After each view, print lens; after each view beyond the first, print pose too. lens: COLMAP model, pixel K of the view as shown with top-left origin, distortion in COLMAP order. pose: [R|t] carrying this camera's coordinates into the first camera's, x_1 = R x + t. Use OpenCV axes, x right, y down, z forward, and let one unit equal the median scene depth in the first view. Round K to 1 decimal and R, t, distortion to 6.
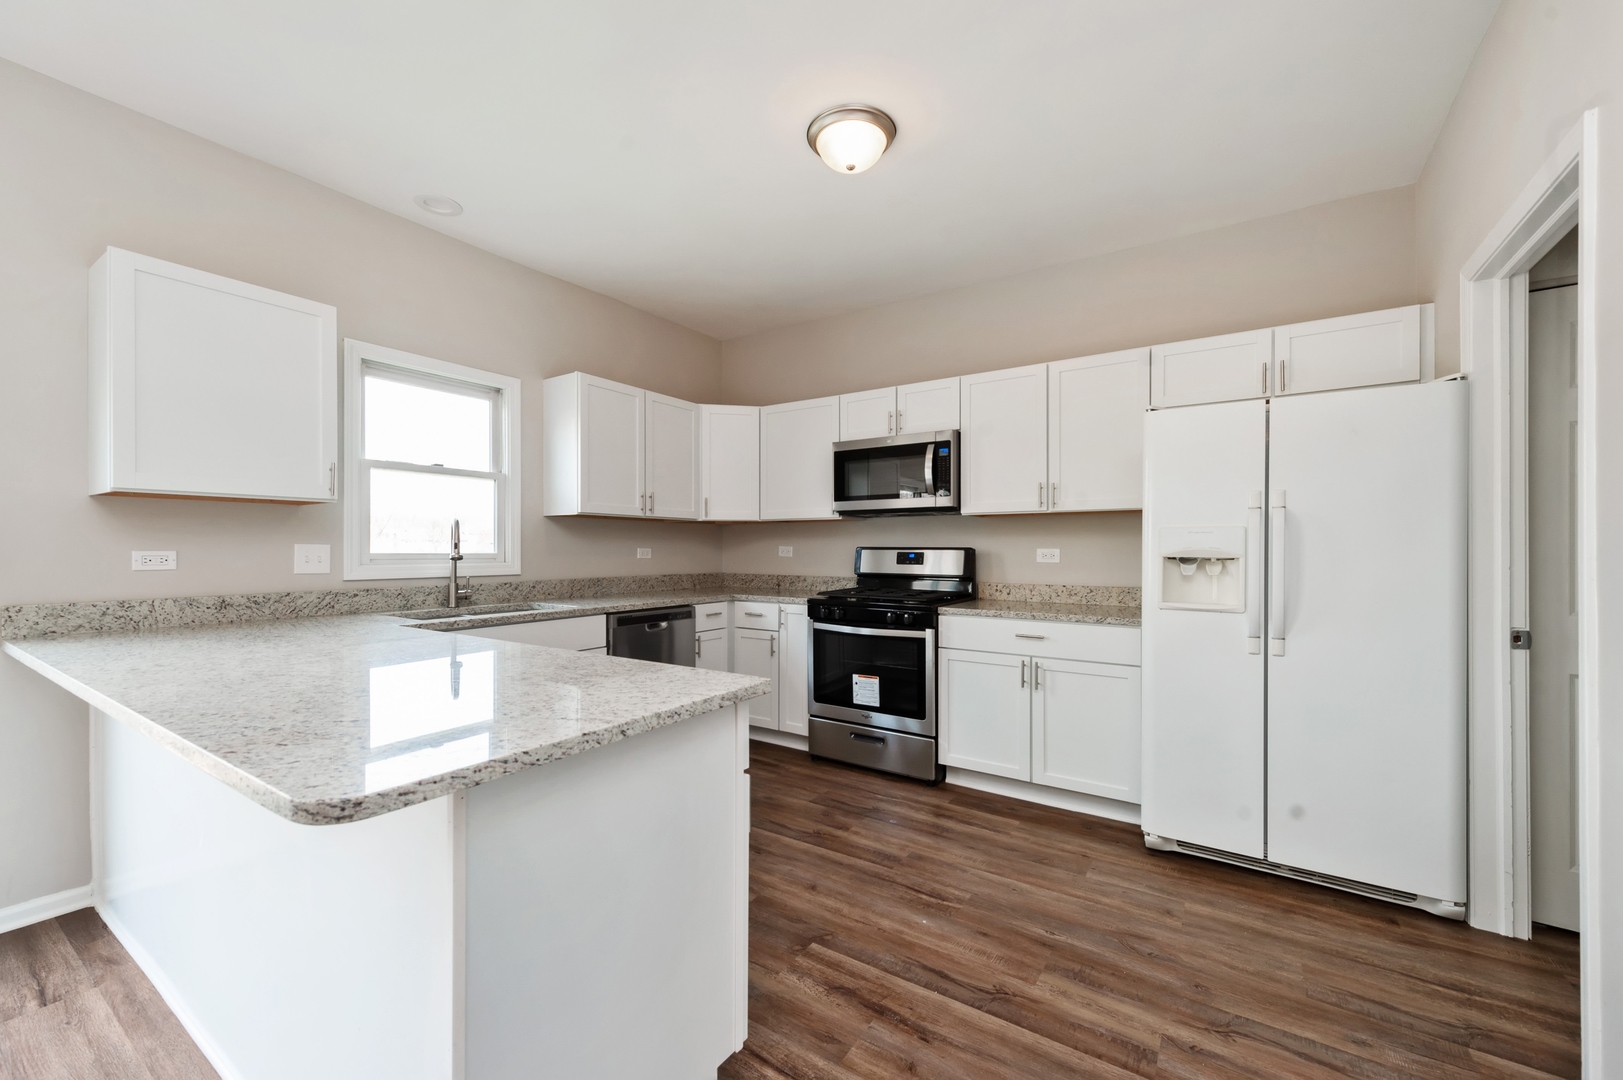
lens RADIAL K [[649.2, 0, 800.6], [0, 649.2, 544.5], [0, 0, 1]] dist [0.013060, -0.001929]
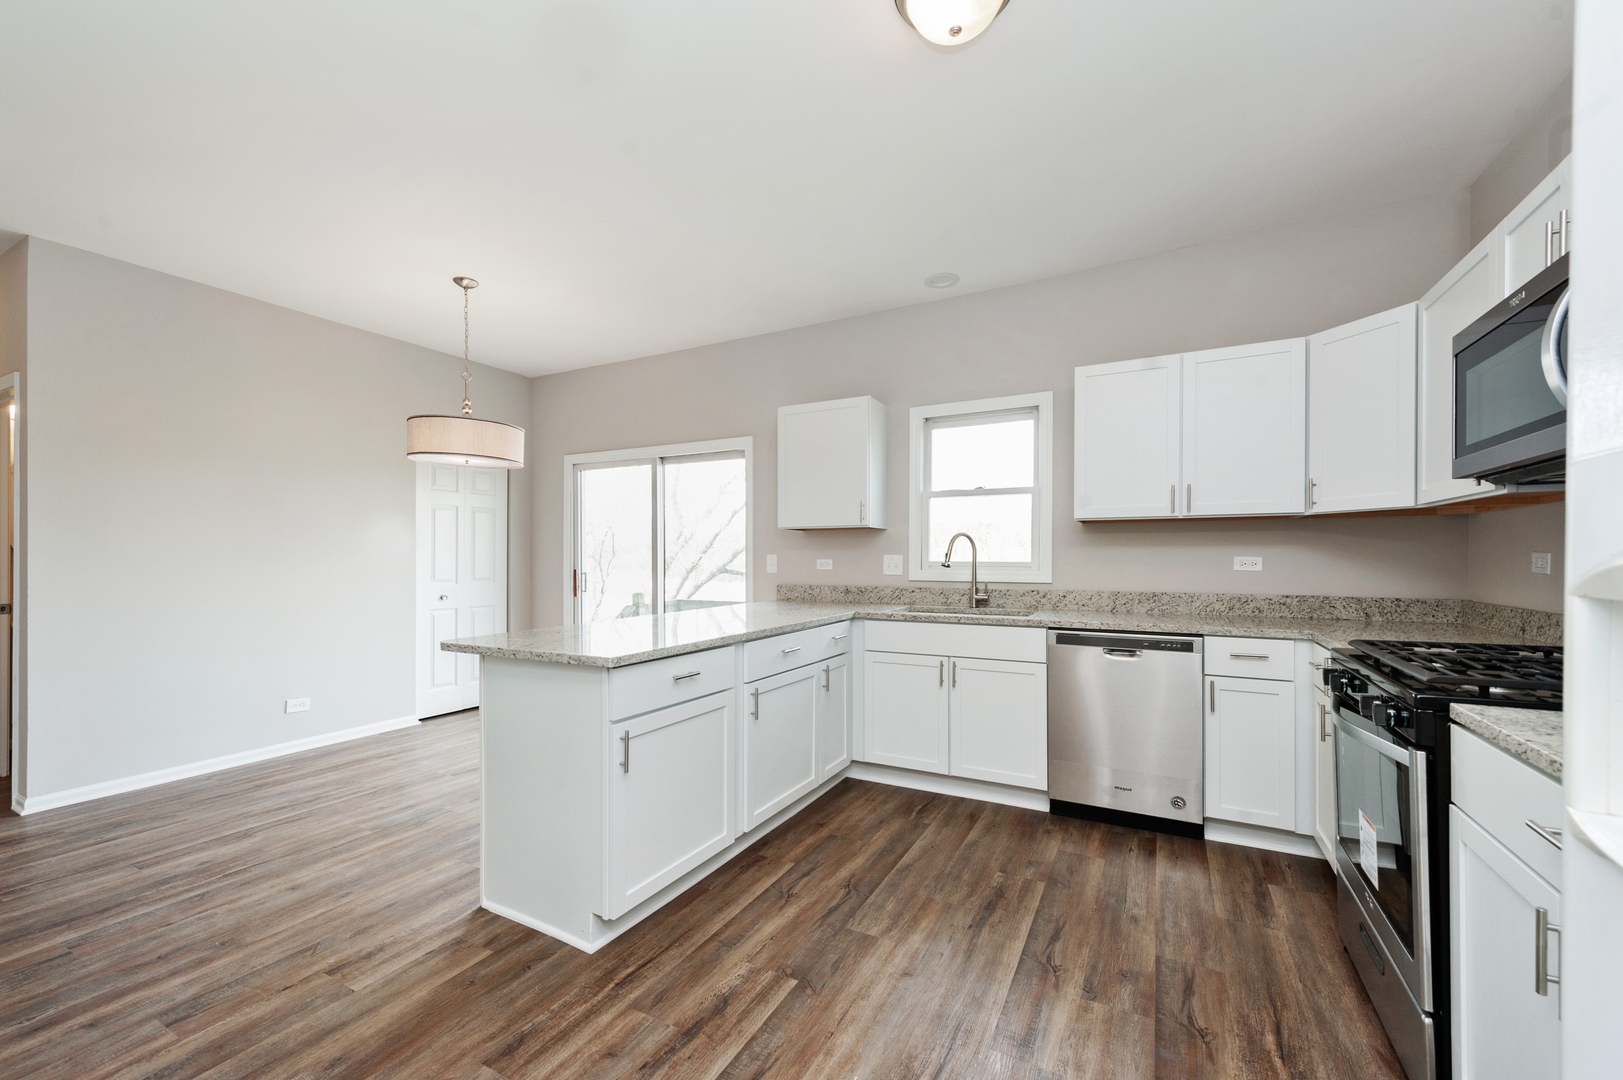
lens RADIAL K [[649.2, 0, 819.4], [0, 649.2, 554.4], [0, 0, 1]] dist [0.013060, -0.001929]
pose [[0.101603, -0.005474, -0.994810, 0.604065], [0.008030, 0.999957, -0.004682, 0.003569], [0.994793, -0.007513, 0.101642, 0.595771]]
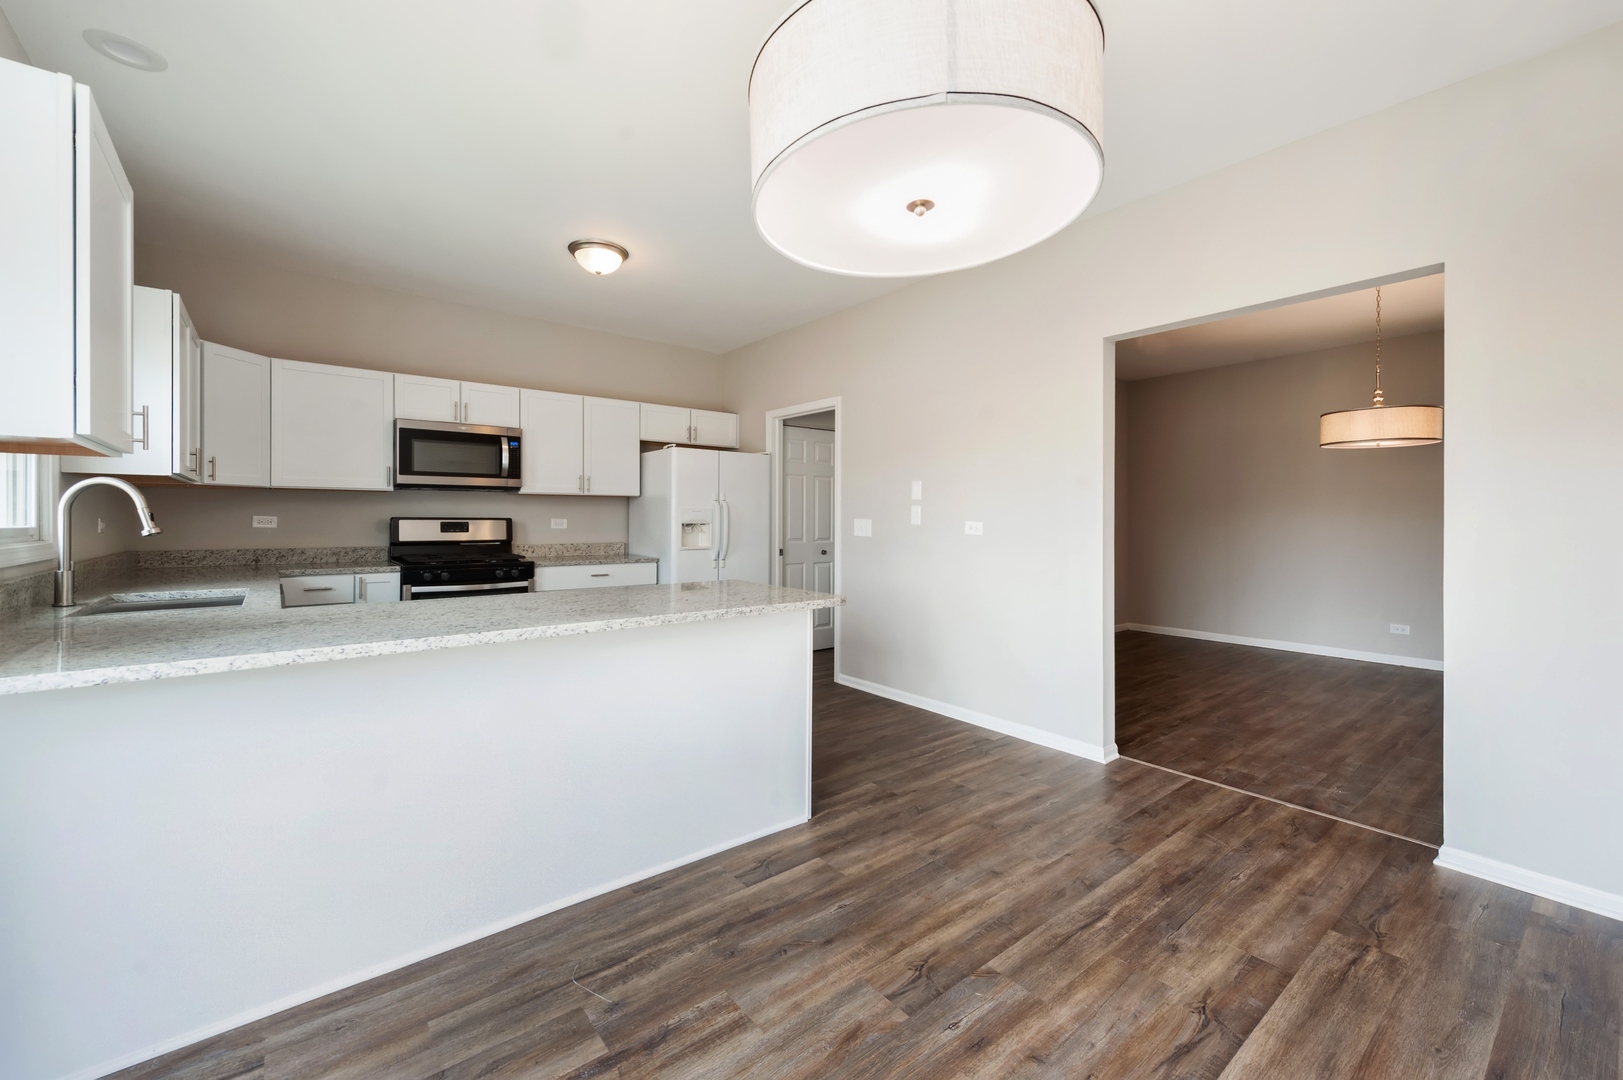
lens RADIAL K [[649.2, 0, 808.4], [0, 649.2, 517.1], [0, 0, 1]] dist [0.013060, -0.001929]
pose [[0.301731, 0.001793, 0.953392, -0.950459], [-0.008786, 0.999961, 0.000900, -0.004291], [-0.953353, -0.008648, 0.301735, 0.048434]]
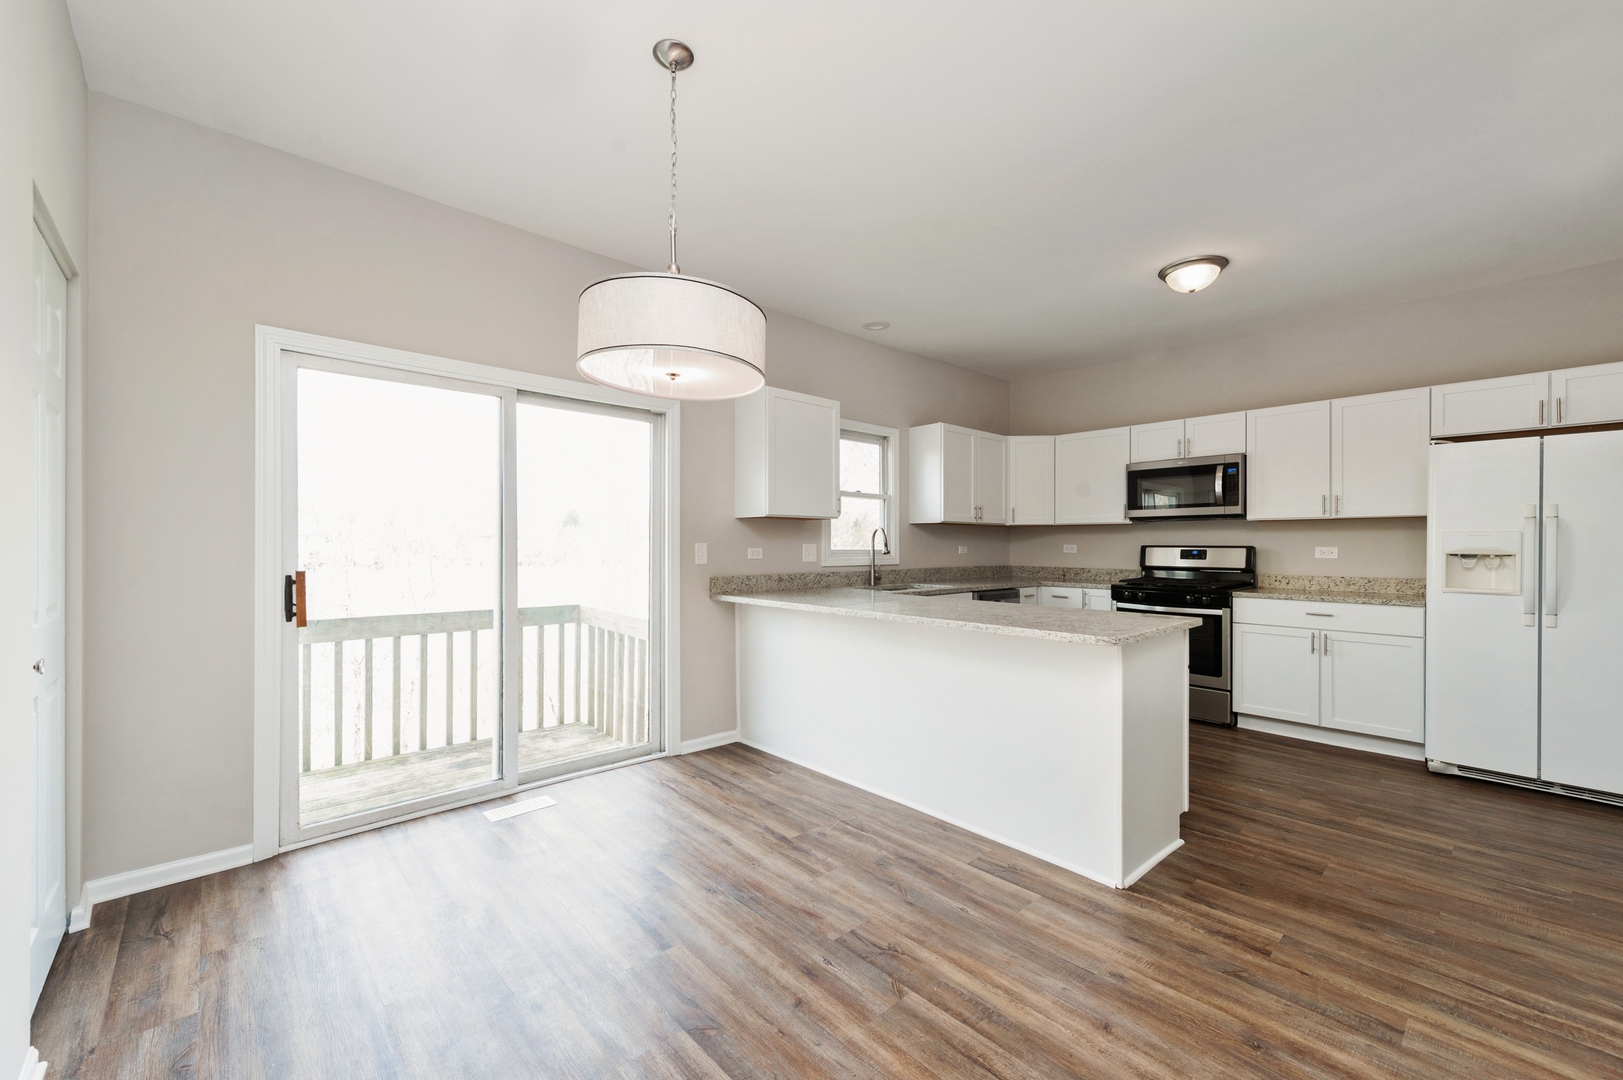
lens RADIAL K [[649.2, 0, 809.8], [0, 649.2, 541.8], [0, 0, 1]] dist [0.013060, -0.001929]
pose [[0.972064, -0.000845, -0.234716, -0.319393], [0.000894, 1.000000, 0.000100, -0.005160], [0.234716, -0.000307, 0.972064, -0.495918]]
